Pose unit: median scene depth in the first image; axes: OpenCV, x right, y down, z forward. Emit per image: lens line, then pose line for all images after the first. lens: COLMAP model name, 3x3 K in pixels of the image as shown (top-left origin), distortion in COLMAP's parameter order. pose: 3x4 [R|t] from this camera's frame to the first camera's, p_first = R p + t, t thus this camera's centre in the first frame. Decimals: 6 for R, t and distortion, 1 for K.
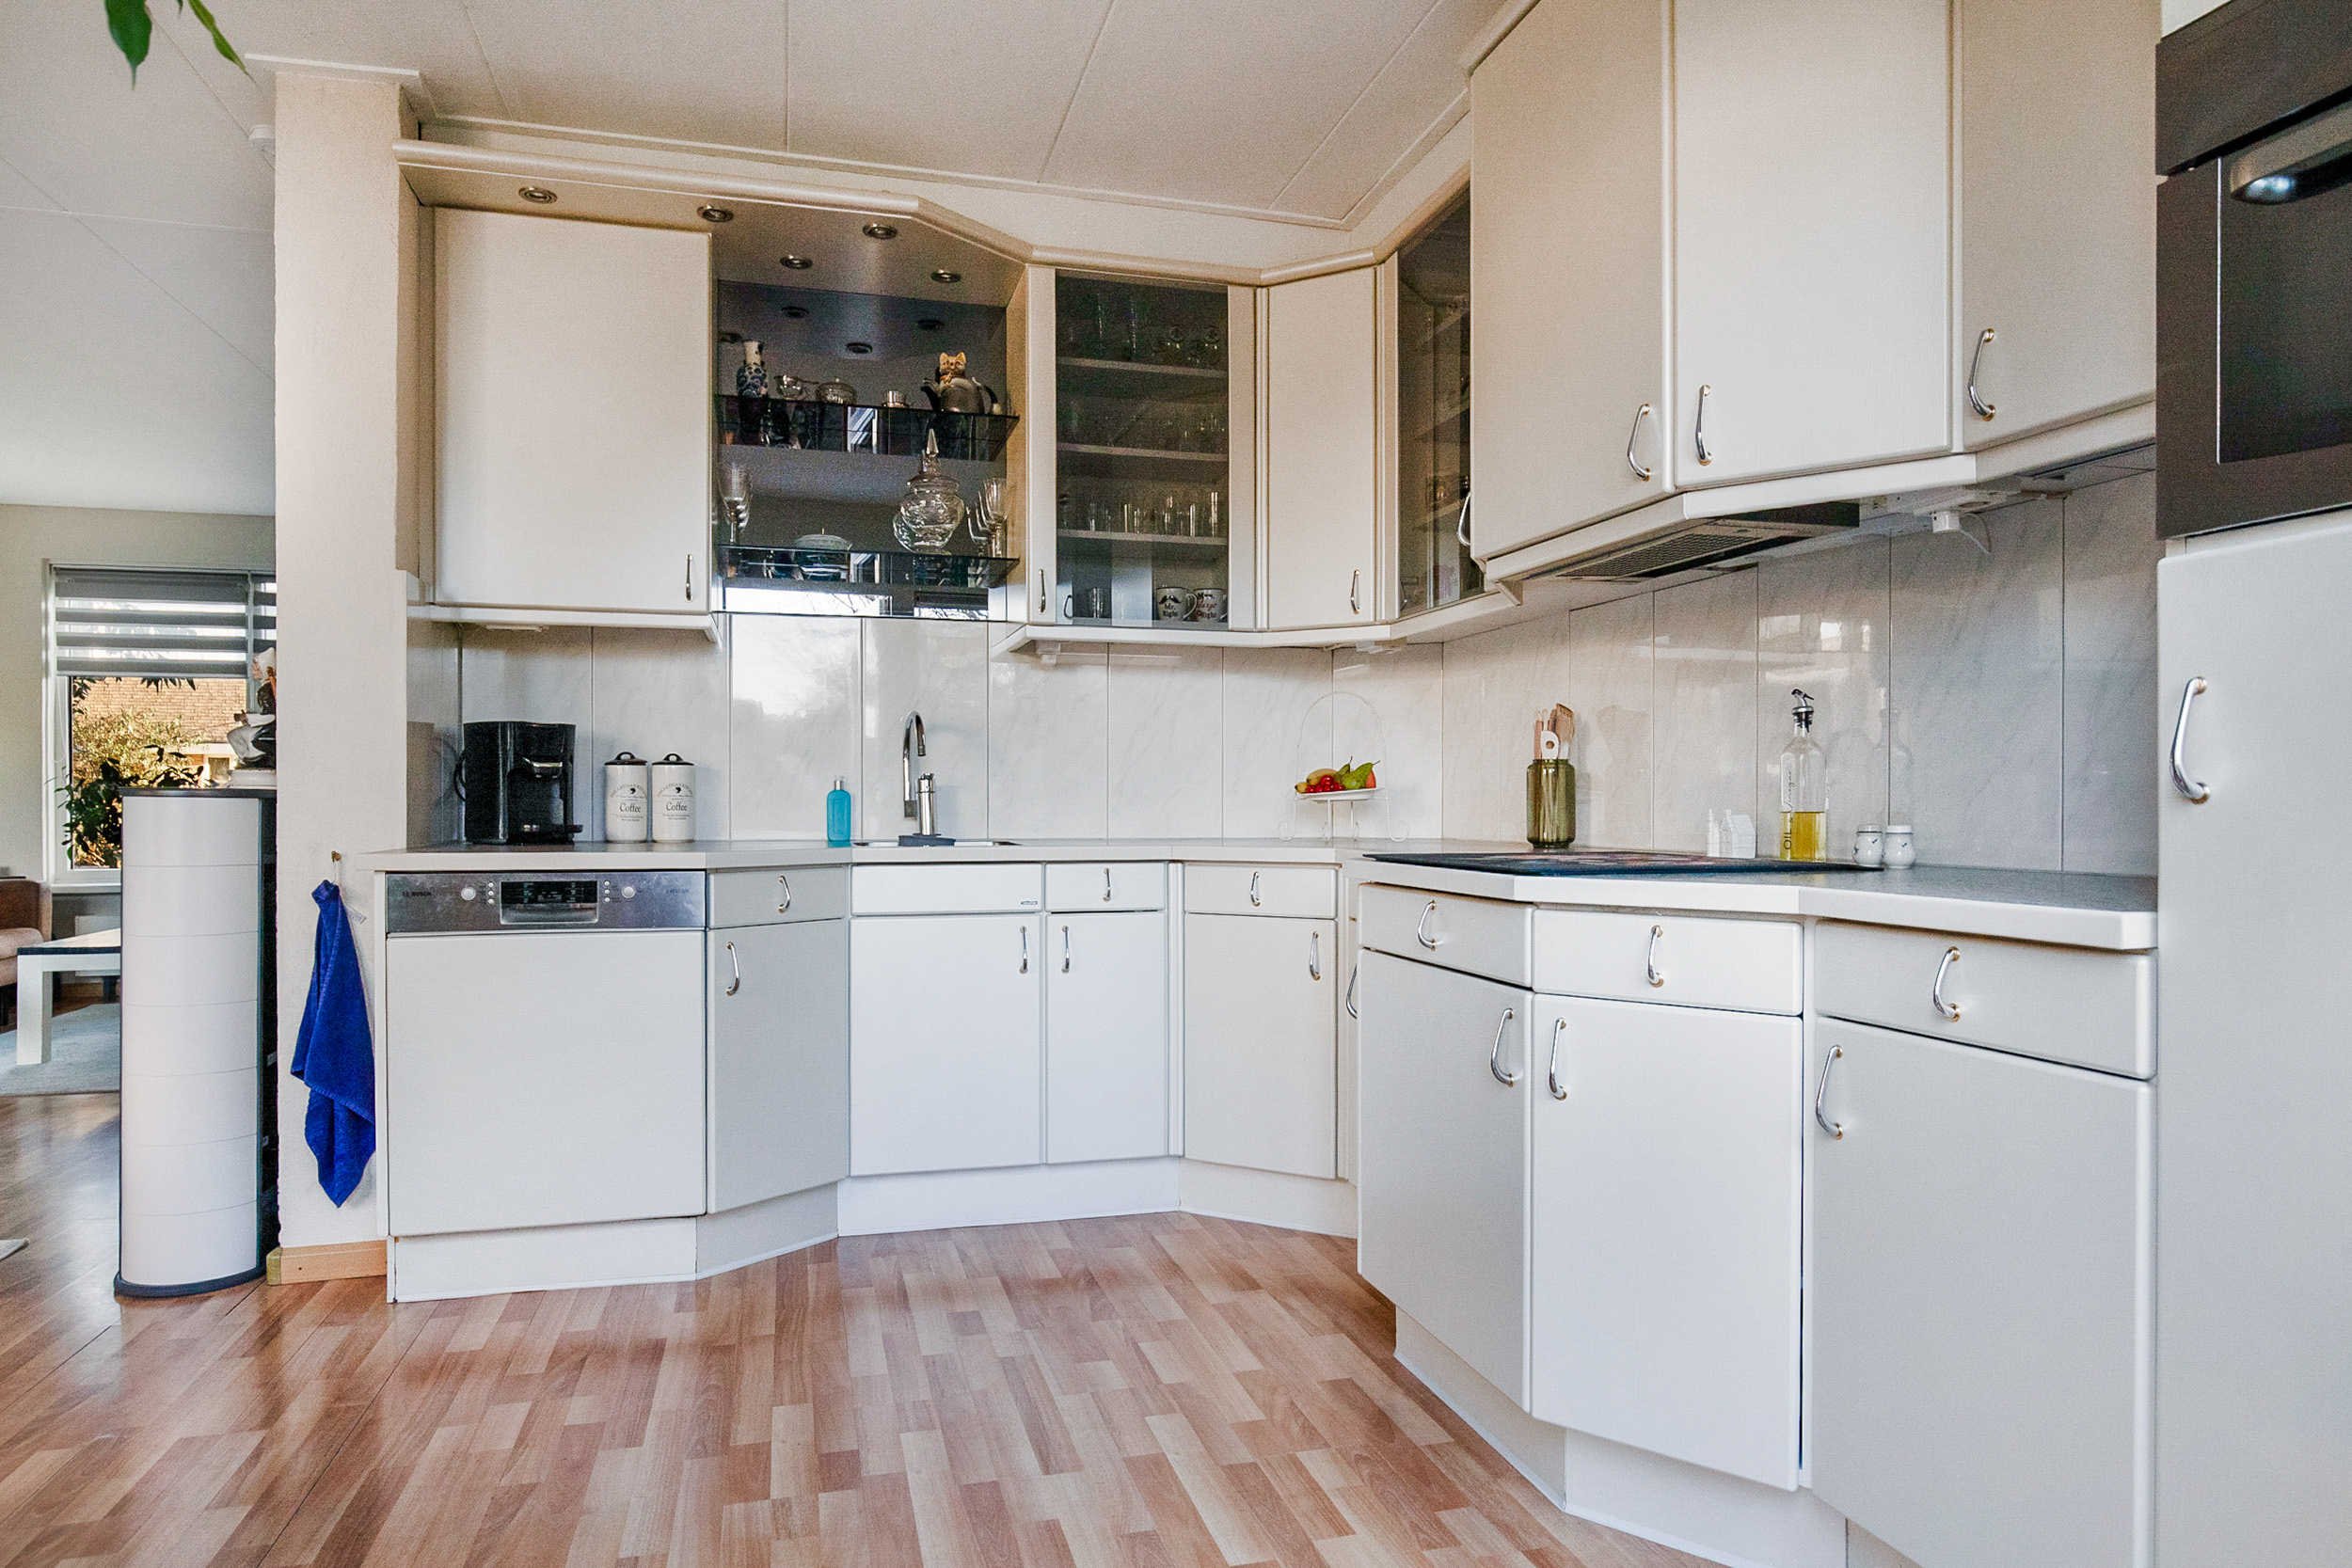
lens RADIAL K [[1406.9, 0, 1188.2], [0, 1406.9, 821.2], [0, 0, 1]] dist [-0.014112, 0.002955]
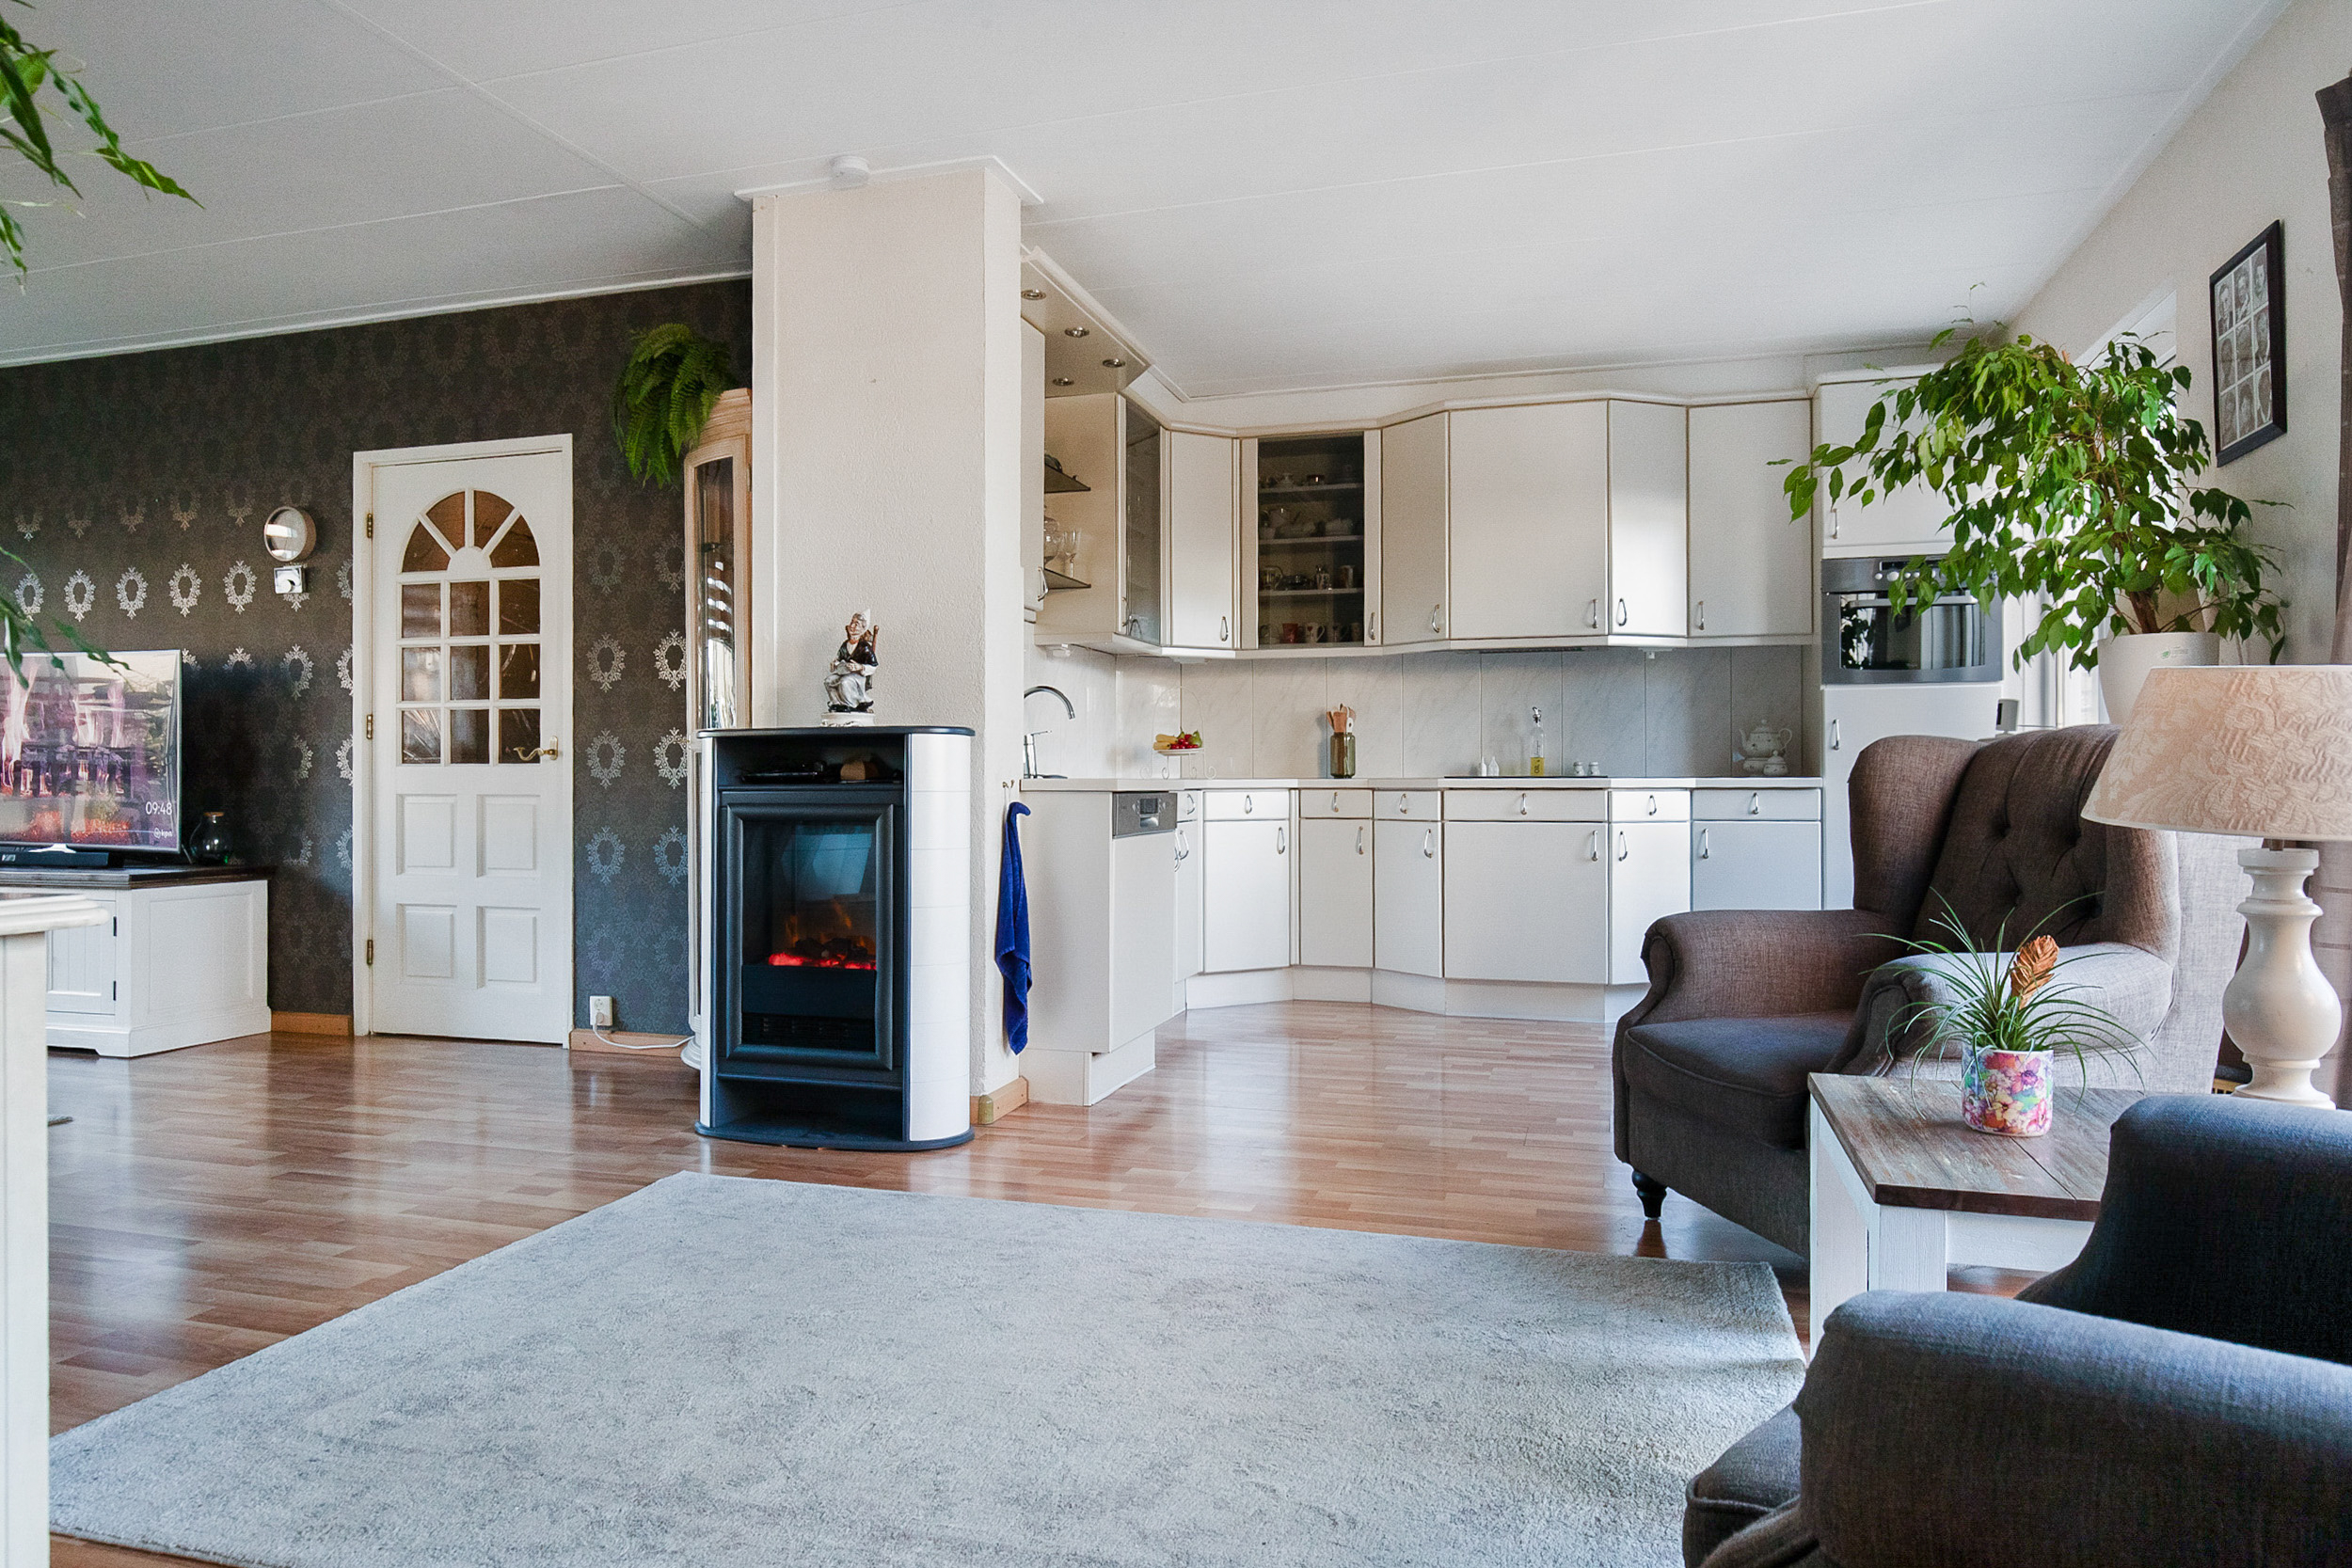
lens RADIAL K [[1406.9, 0, 1179.1], [0, 1406.9, 816.3], [0, 0, 1]] dist [-0.014112, 0.002955]
pose [[0.530184, -0.025729, 0.847492, -1.273643], [0.013809, 0.999669, 0.021711, 0.023114], [-0.847770, 0.000192, 0.530364, 0.142209]]
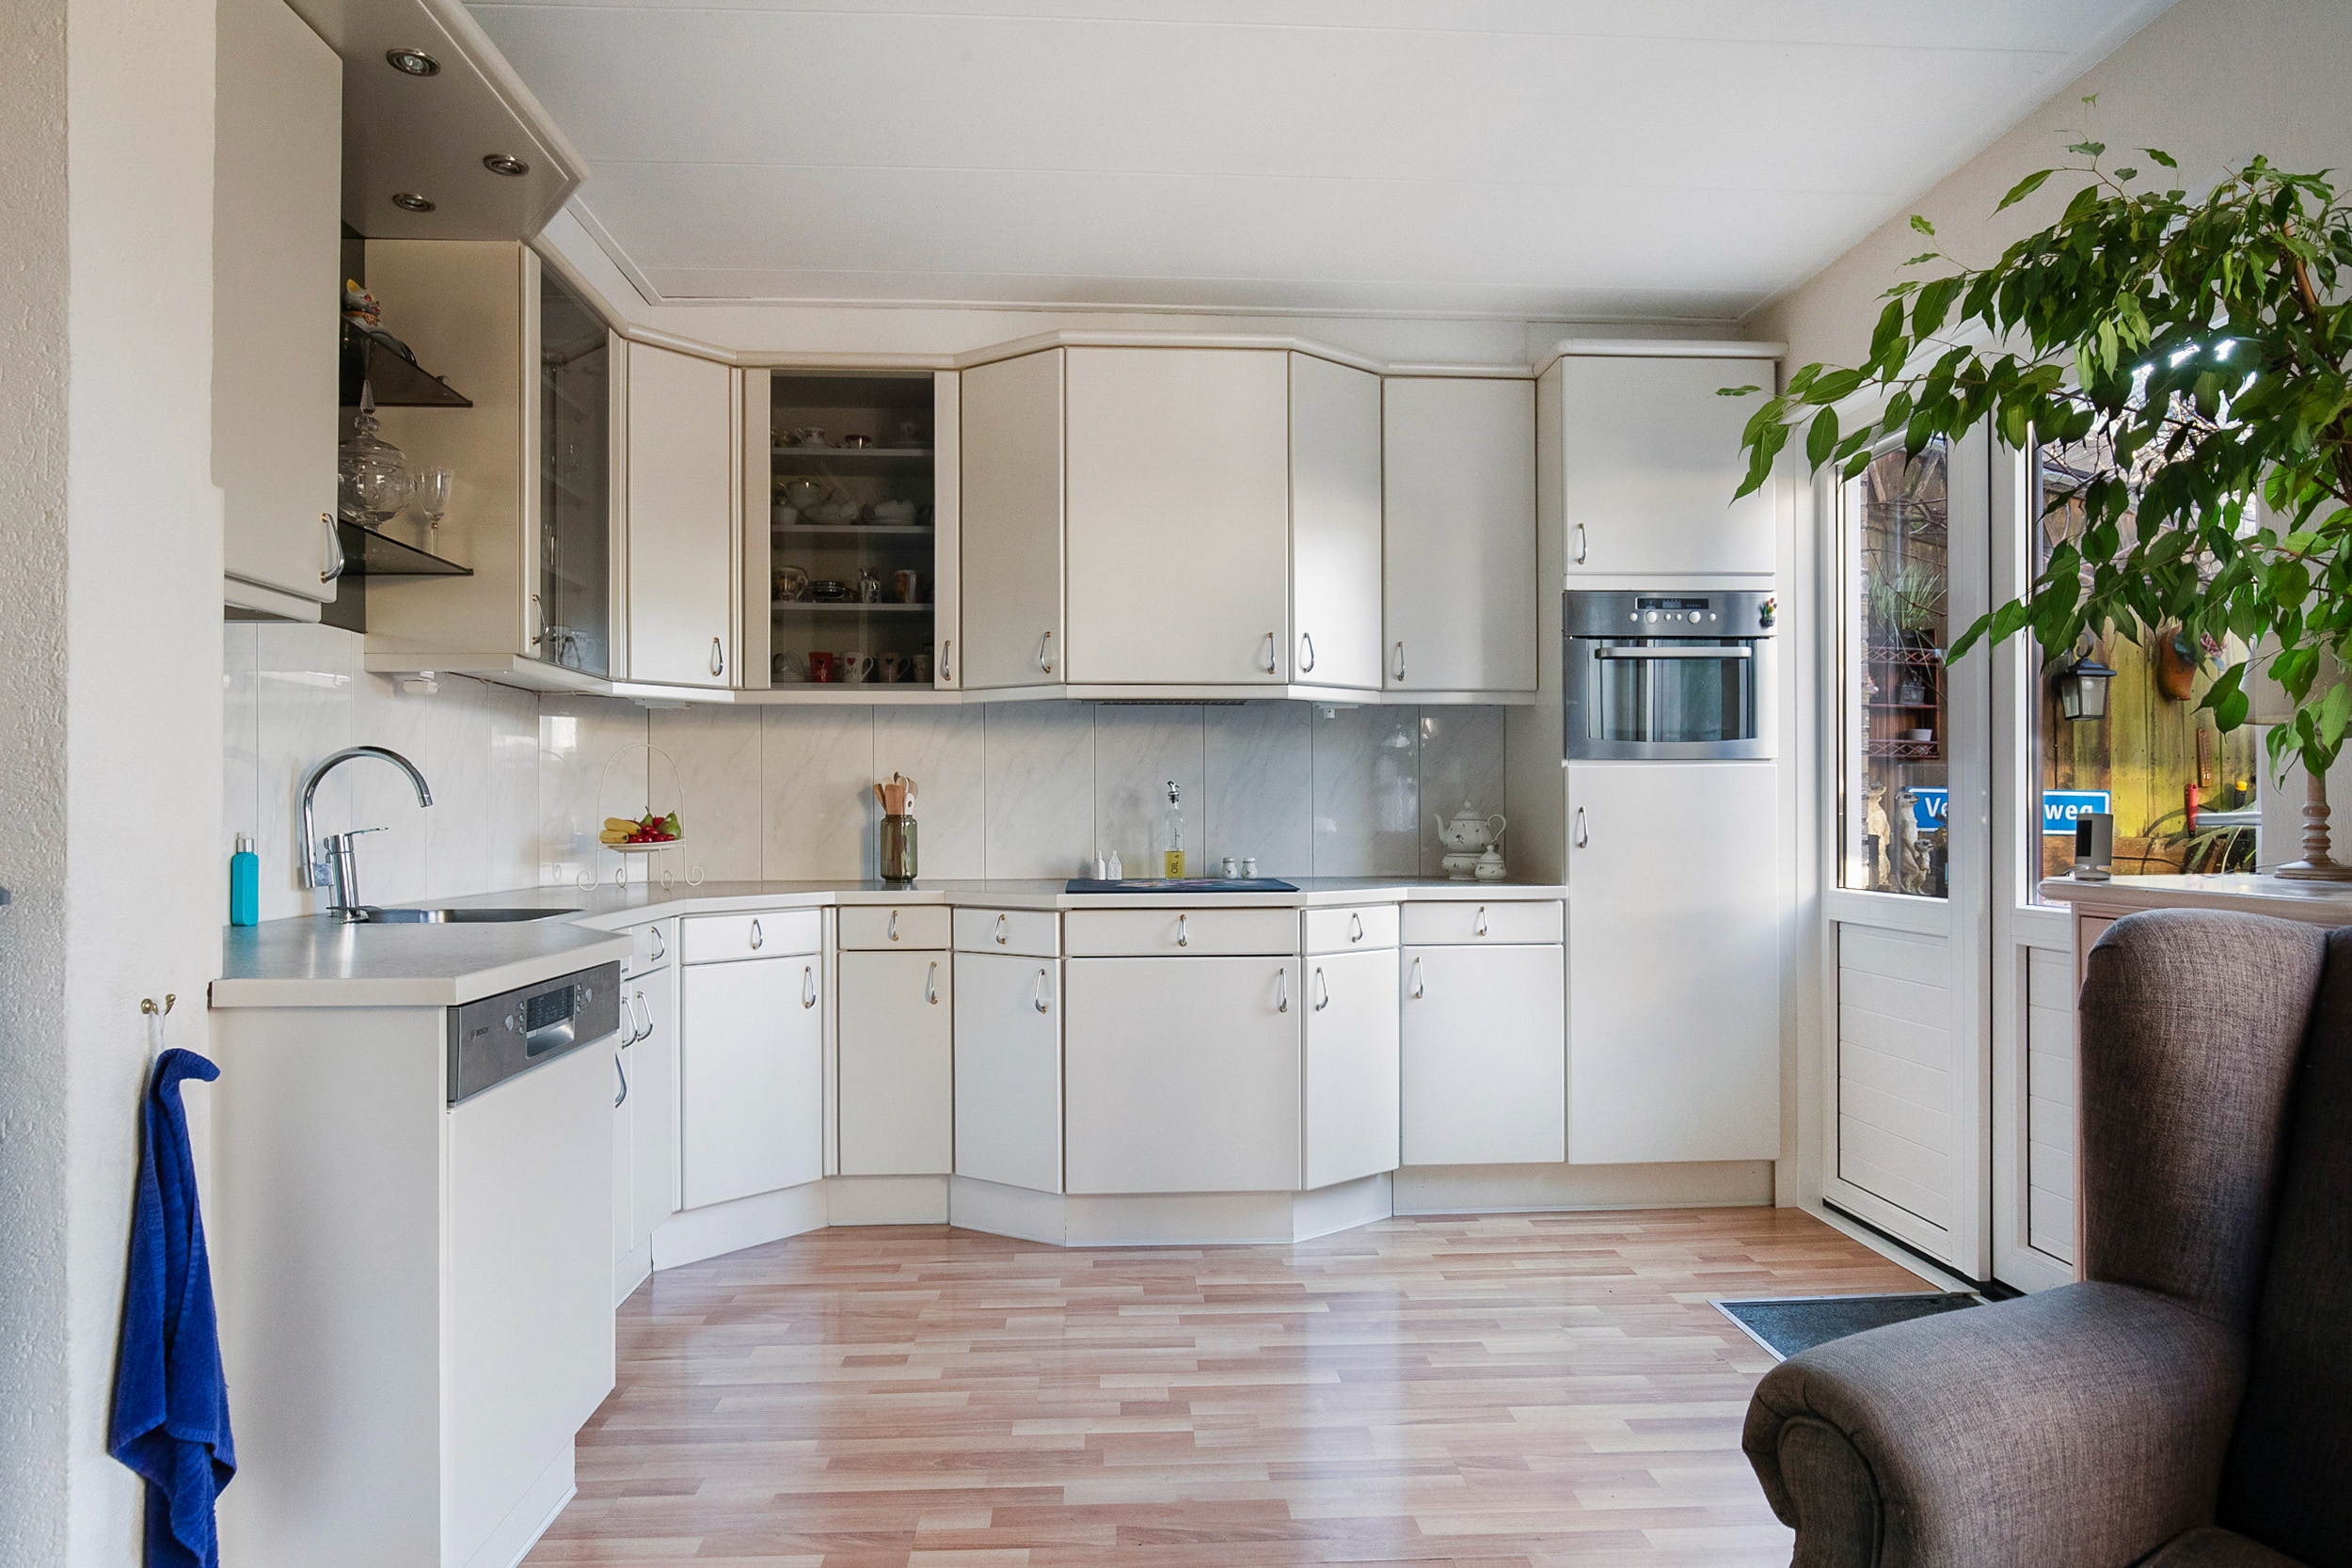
lens RADIAL K [[1406.9, 0, 1164.7], [0, 1406.9, 812.4], [0, 0, 1]] dist [-0.014112, 0.002955]
pose [[0.219344, 0.001954, 0.975646, -0.817996], [0.016149, 0.999854, -0.005633, -0.029191], [-0.975514, 0.016992, 0.219280, 0.402553]]
